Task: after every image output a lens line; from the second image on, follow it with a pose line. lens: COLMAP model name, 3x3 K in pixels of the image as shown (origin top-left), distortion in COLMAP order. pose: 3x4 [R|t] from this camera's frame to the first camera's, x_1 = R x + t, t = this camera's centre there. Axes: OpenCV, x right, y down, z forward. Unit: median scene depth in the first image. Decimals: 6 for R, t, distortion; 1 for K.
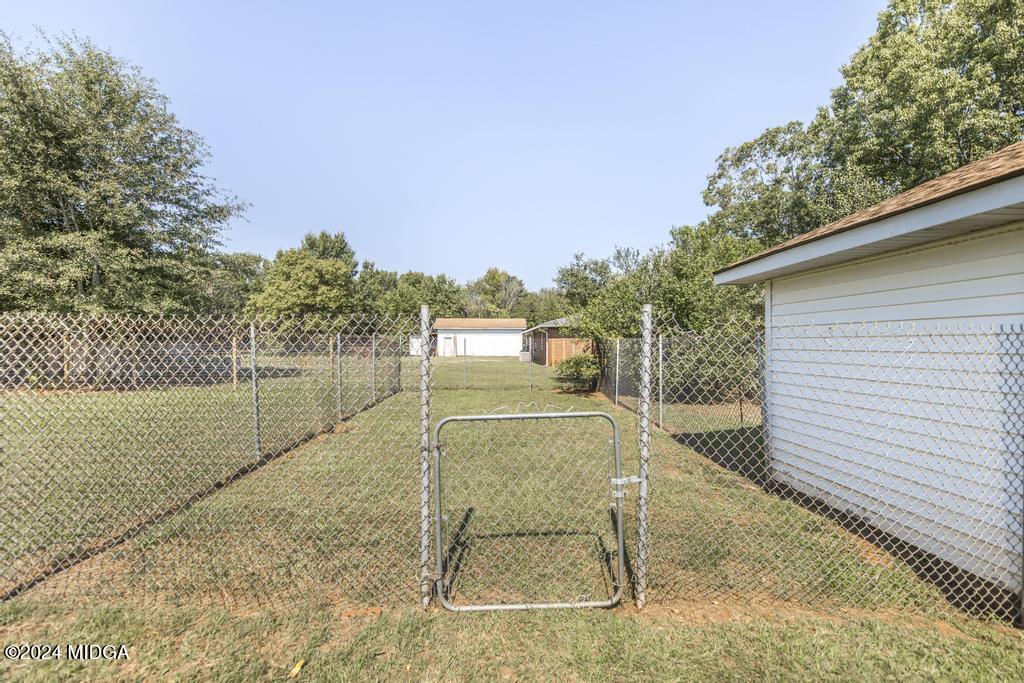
lens RADIAL K [[413.6, 0, 507.9], [0, 413.6, 345.6], [0, 0, 1]] dist [0.002007, 0.000345]
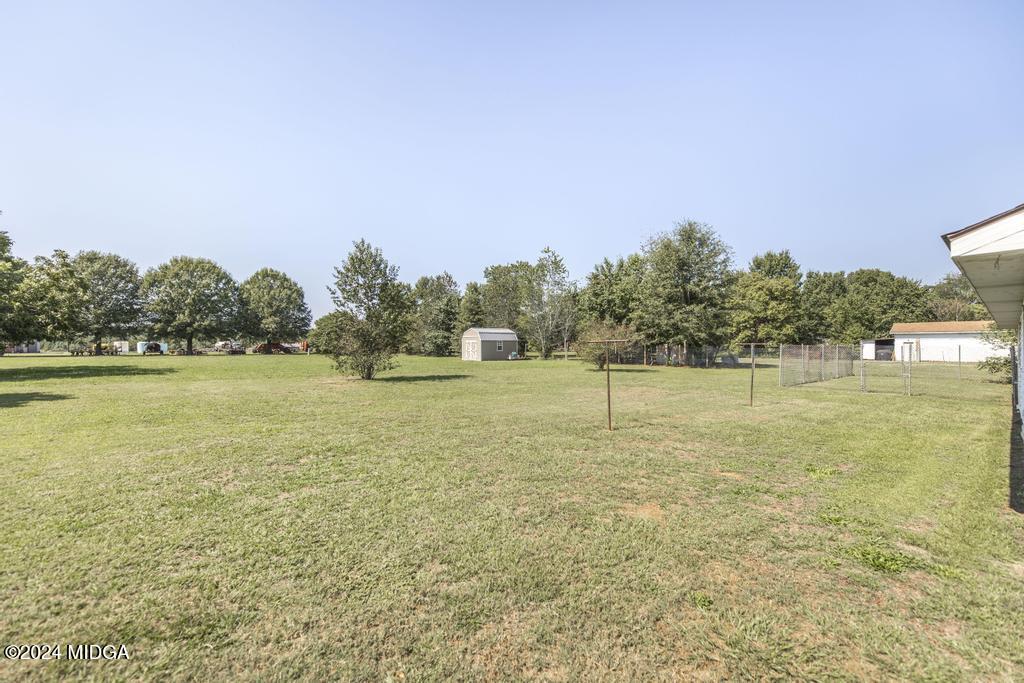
lens RADIAL K [[434.0, 0, 511.1], [0, 434.0, 344.3], [0, 0, 1]] dist [-0.001275, -0.000101]
pose [[0.611401, -0.001783, -0.791319, 0.096149], [-0.006222, 0.999956, -0.007061, -0.002194], [0.791297, 0.009241, 0.611362, -0.394770]]
